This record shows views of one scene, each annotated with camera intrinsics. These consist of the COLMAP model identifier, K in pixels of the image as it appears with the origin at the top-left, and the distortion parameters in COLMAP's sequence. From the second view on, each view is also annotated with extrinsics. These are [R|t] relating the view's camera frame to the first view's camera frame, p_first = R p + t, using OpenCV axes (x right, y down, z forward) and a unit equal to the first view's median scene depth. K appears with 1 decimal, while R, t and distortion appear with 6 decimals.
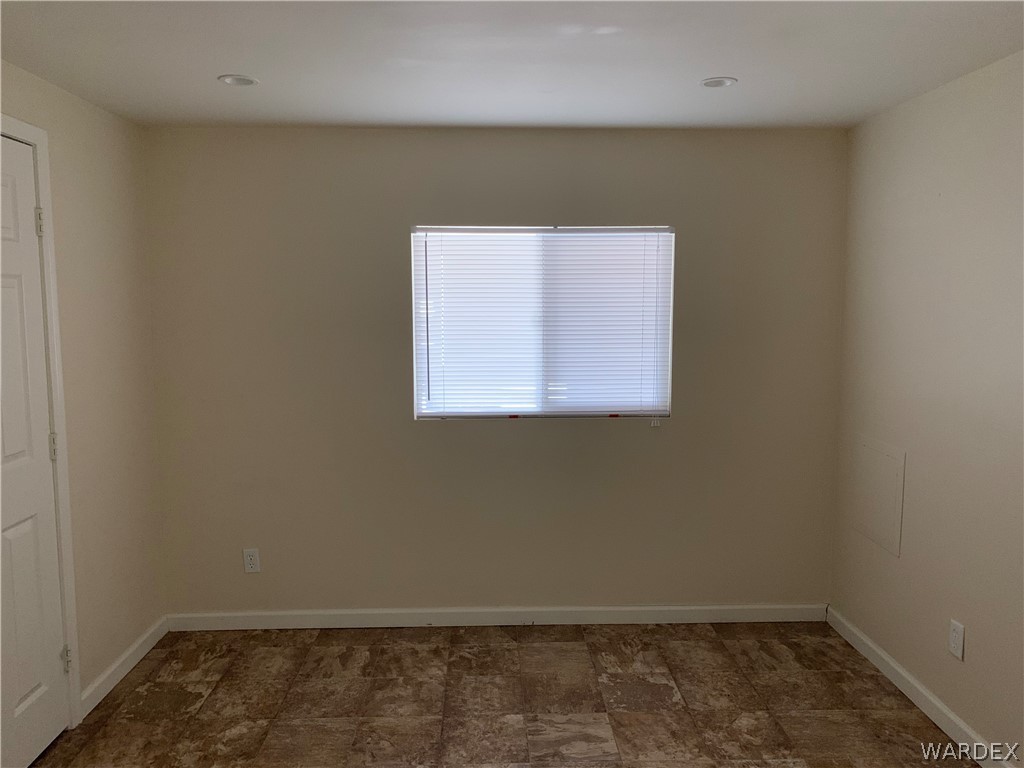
lens RADIAL K [[784.7, 0, 507.6], [0, 784.7, 386.1], [0, 0, 1]] dist [0.028471, -0.026009]
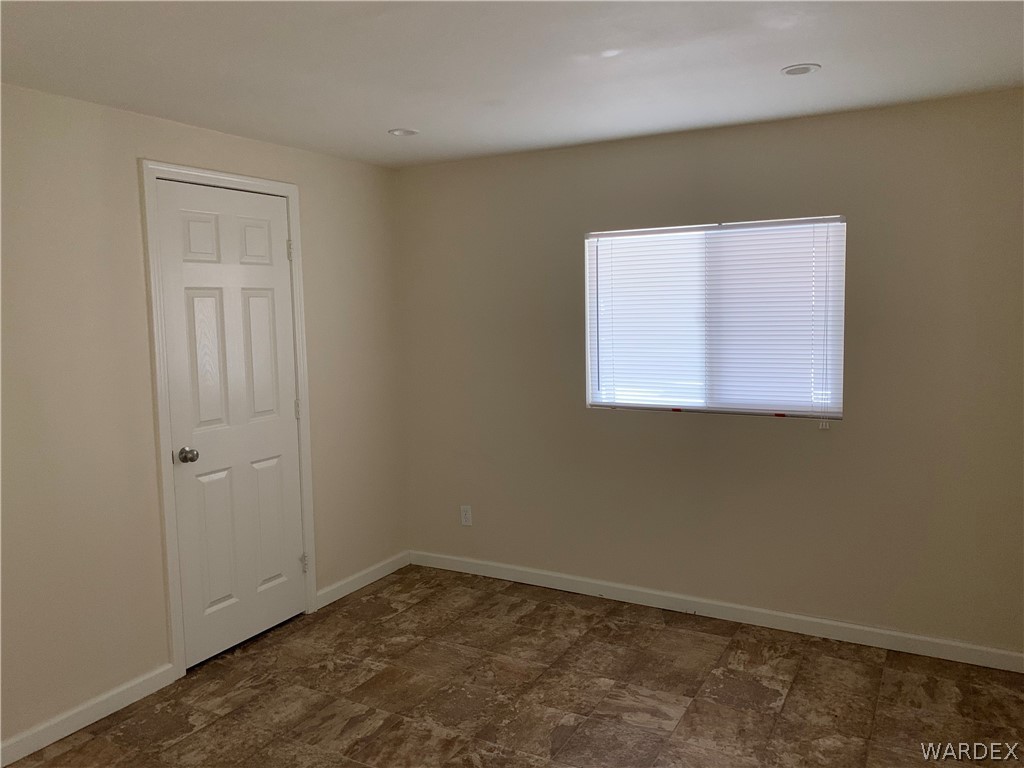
lens RADIAL K [[784.7, 0, 512.4], [0, 784.7, 390.2], [0, 0, 1]] dist [0.028471, -0.026009]
pose [[0.859193, 0.042341, -0.509897, 0.372087], [-0.036823, 0.999103, 0.020917, -0.001023], [0.510325, 0.000804, 0.859981, -0.006345]]
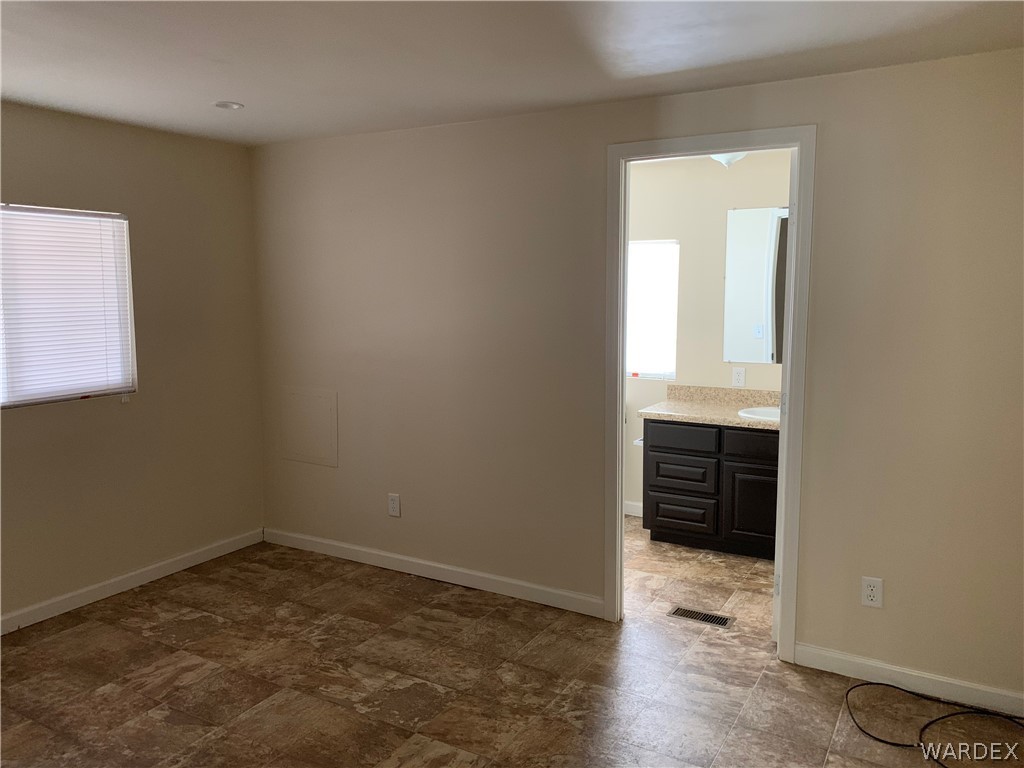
lens RADIAL K [[784.7, 0, 510.7], [0, 784.7, 379.1], [0, 0, 1]] dist [0.028471, -0.026009]
pose [[0.532799, -0.099880, 0.840327, -0.457700], [0.094364, 0.993830, 0.058295, 0.008457], [-0.840964, 0.048237, 0.538936, -0.017149]]
